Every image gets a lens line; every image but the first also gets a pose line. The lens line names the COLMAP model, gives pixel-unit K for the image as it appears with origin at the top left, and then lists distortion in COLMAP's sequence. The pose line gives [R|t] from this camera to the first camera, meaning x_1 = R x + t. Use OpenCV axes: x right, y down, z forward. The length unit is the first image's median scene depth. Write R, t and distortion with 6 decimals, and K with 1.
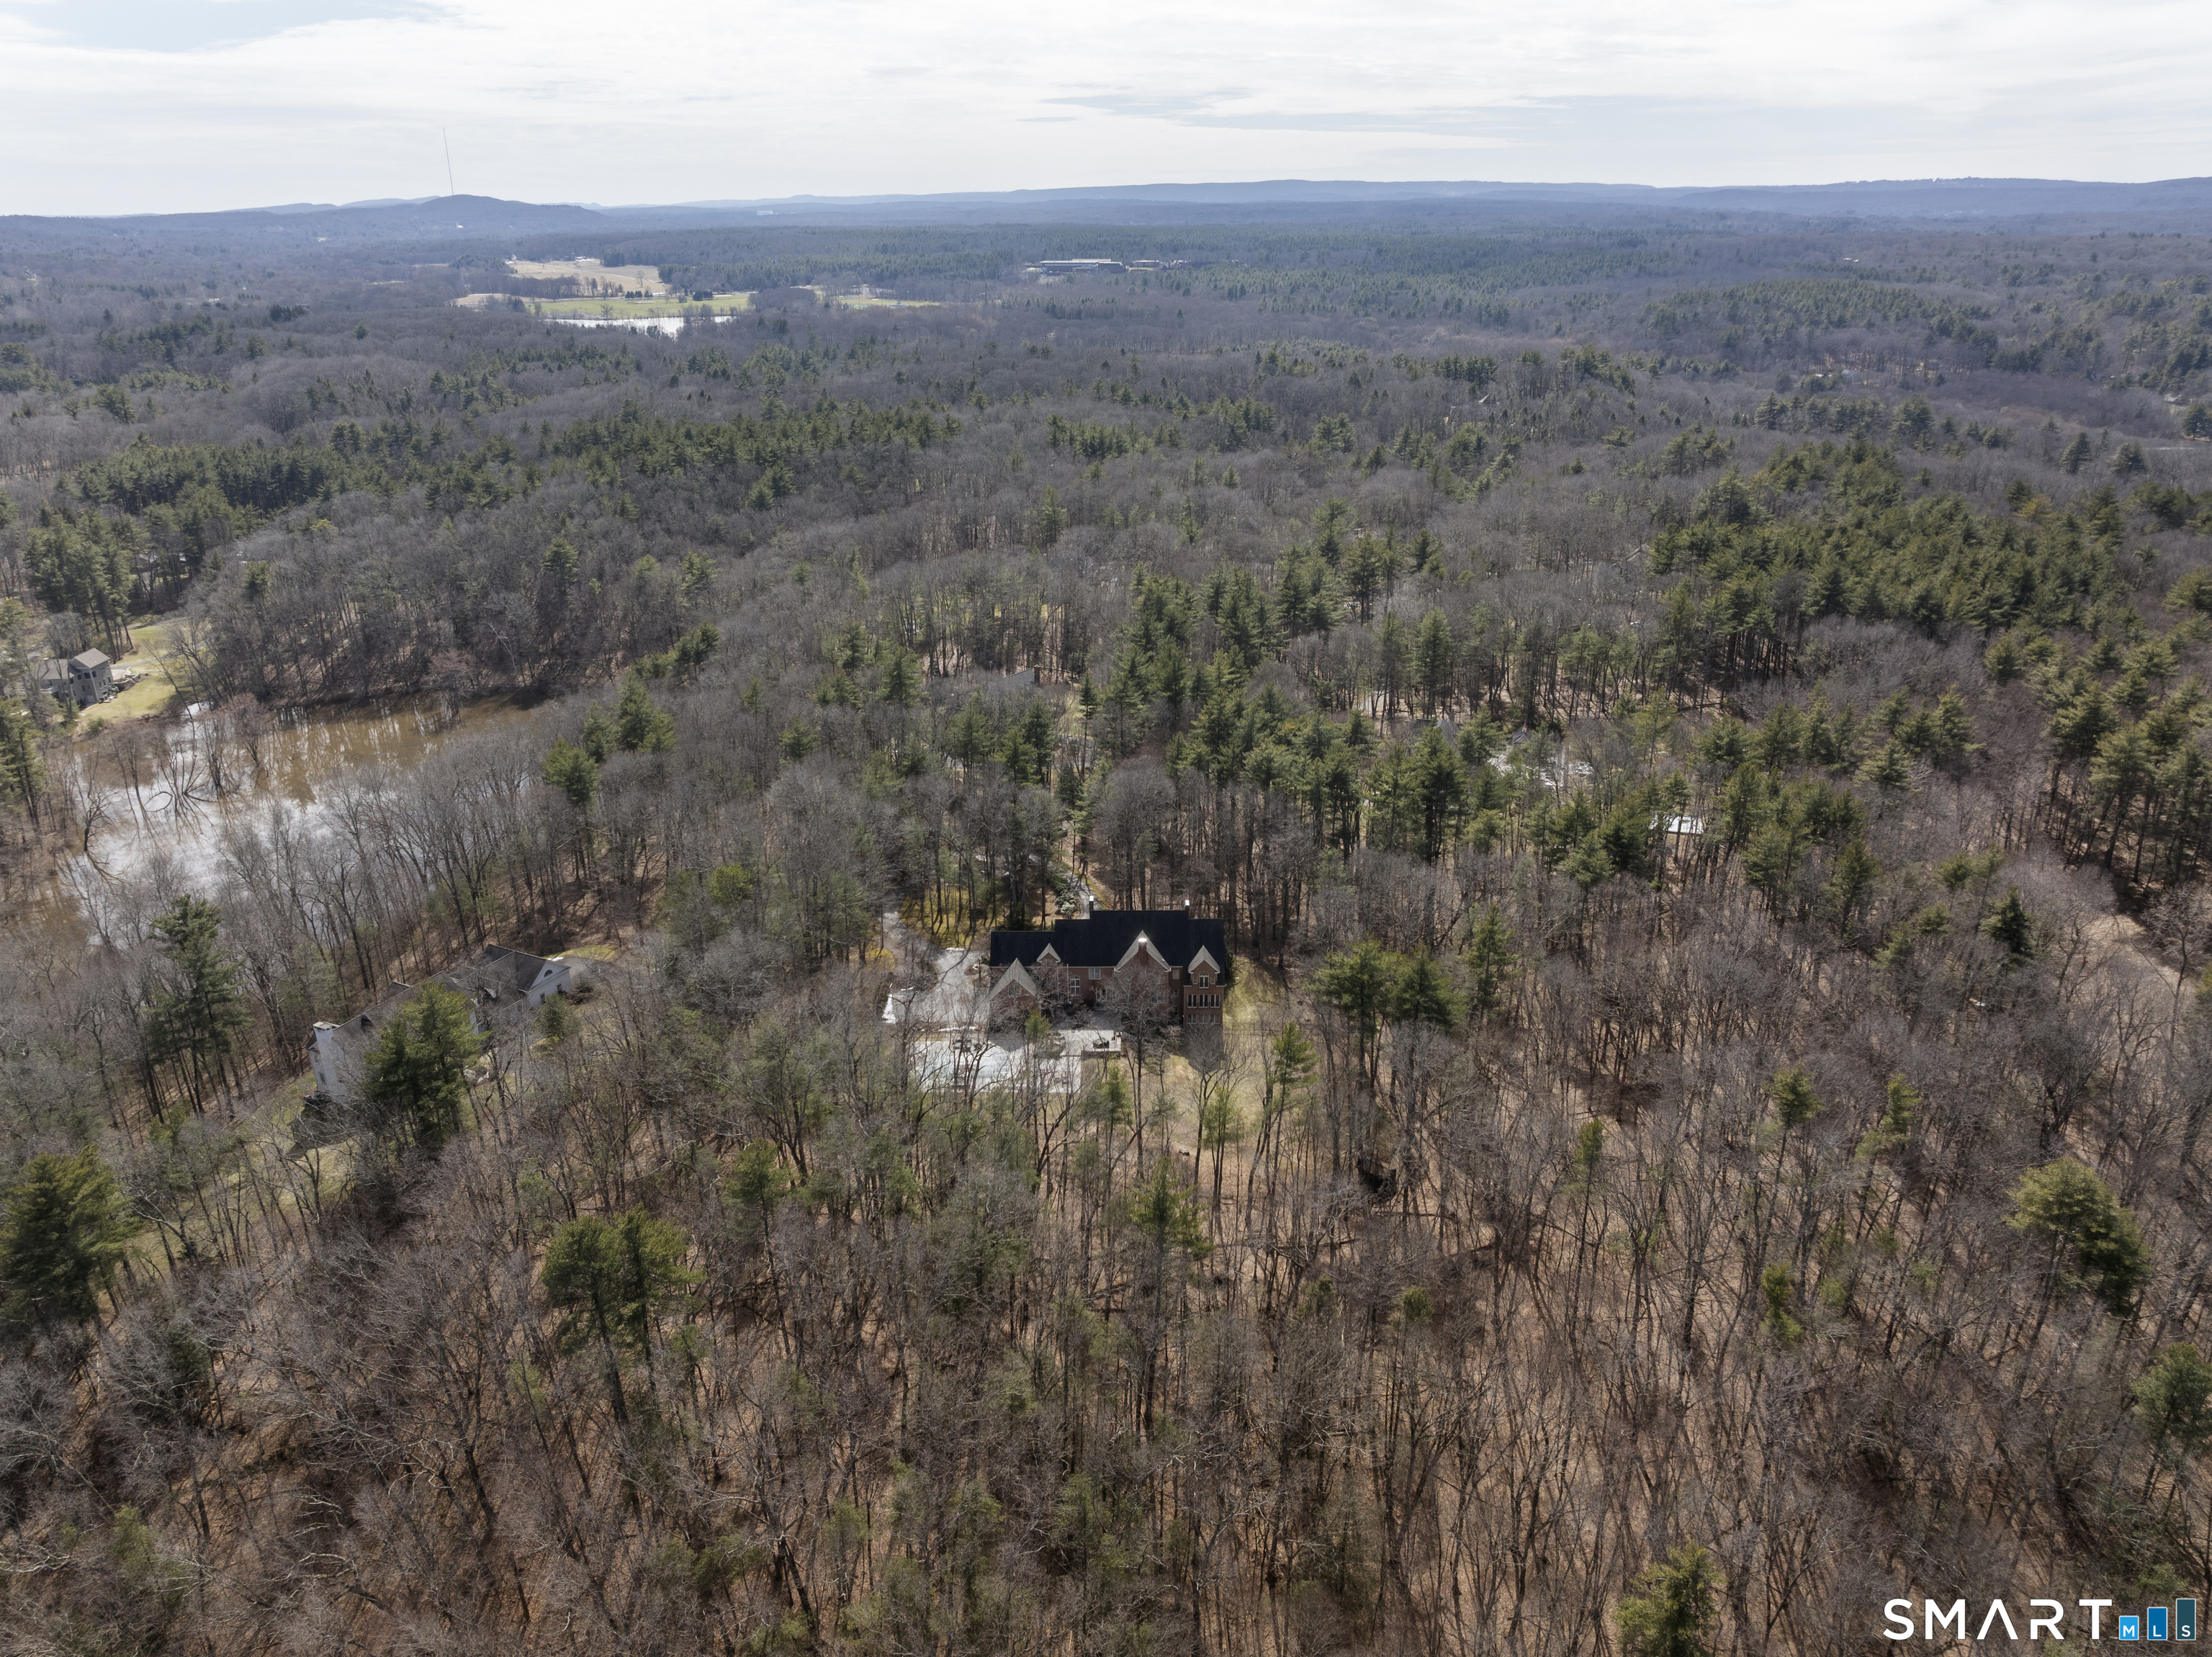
lens RADIAL K [[1616.4, 0, 1106.0], [0, 1616.4, 828.5], [0, 0, 1]] dist [-0.024343, -0.005579]
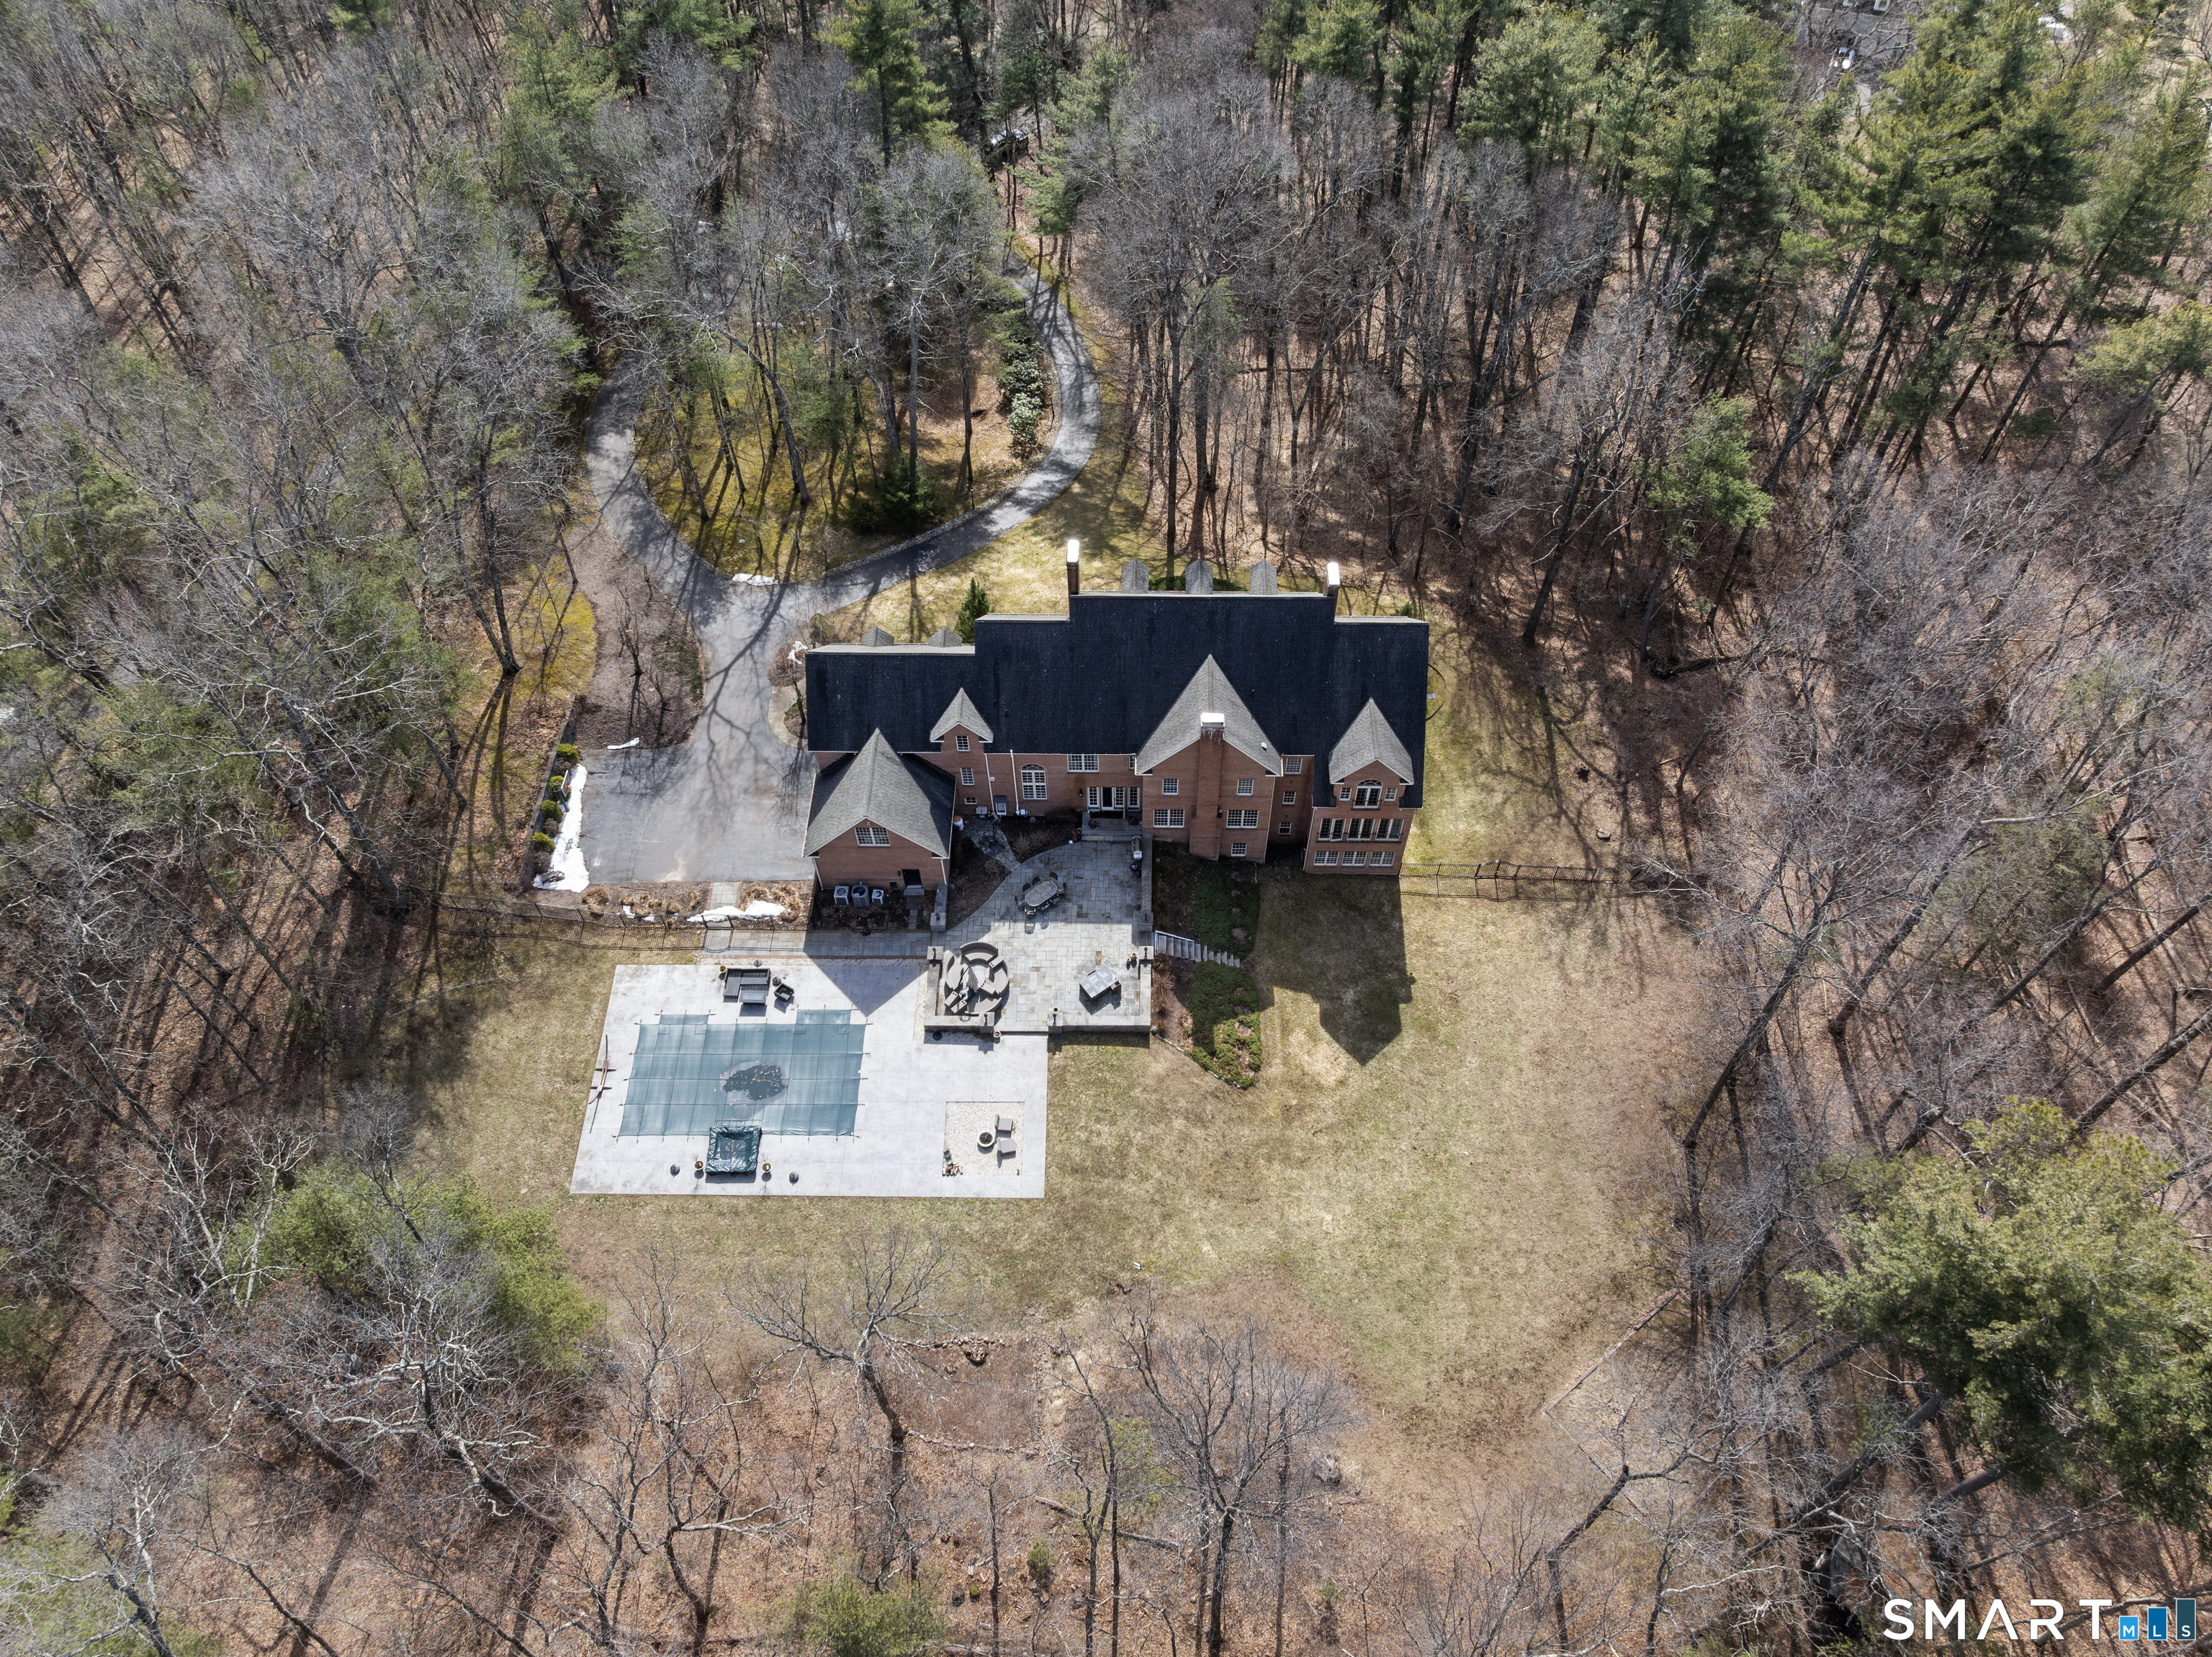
lens RADIAL K [[1616.4, 0, 1106.0], [0, 1616.4, 828.5], [0, 0, 1]] dist [-0.024343, -0.005579]
pose [[0.999996, 0.002785, -0.000907, -0.001083], [-0.001865, 0.844102, 0.536179, -0.103226], [0.002259, -0.536175, 0.844104, 0.661658]]
